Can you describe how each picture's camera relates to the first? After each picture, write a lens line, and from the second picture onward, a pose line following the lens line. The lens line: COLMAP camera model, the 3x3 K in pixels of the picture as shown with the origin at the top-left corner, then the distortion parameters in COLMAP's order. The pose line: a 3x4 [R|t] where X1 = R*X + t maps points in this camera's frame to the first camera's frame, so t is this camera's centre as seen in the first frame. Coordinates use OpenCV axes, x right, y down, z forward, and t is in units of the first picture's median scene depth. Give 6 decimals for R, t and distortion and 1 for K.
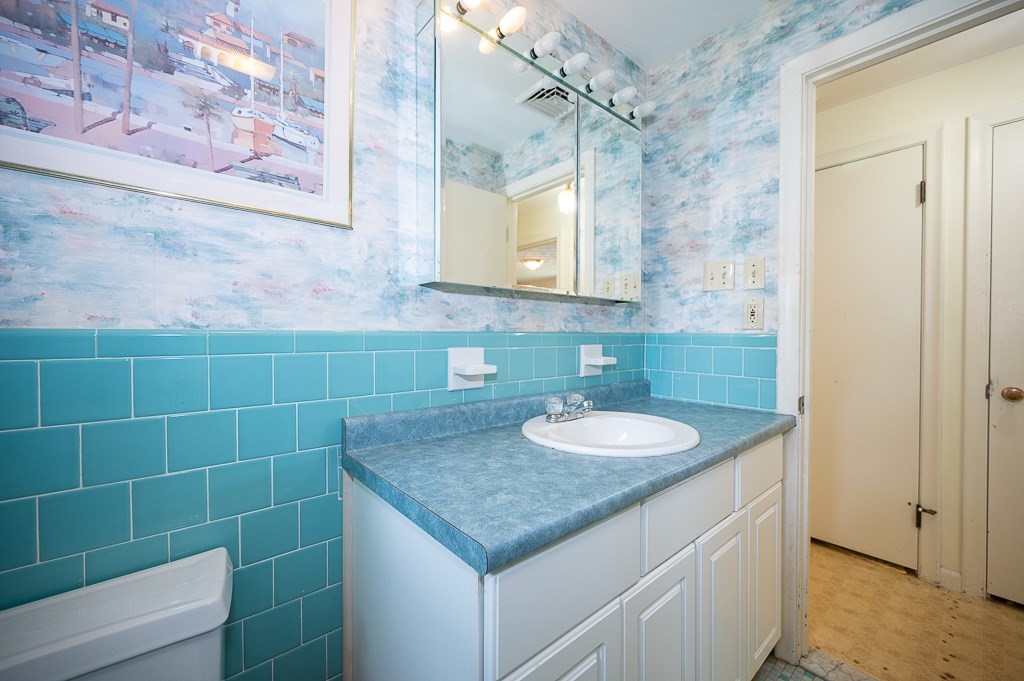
lens RADIAL K [[402.7, 0, 512.0], [0, 402.7, 340.5], [0, 0, 1]] dist [-0.000030, 0.000073]
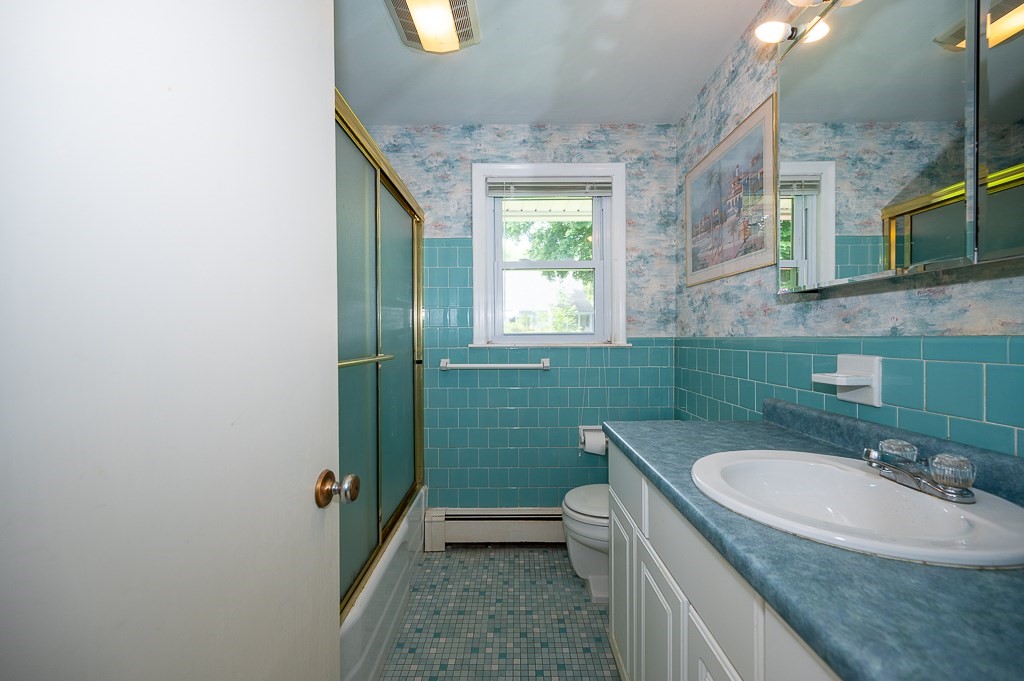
lens RADIAL K [[402.7, 0, 512.0], [0, 402.7, 340.5], [0, 0, 1]] dist [-0.000030, 0.000073]
pose [[-0.650052, 0.003868, -0.759880, 1.056984], [-0.010483, 0.999846, 0.014058, -0.018504], [0.759818, 0.017104, -0.649911, 1.030594]]
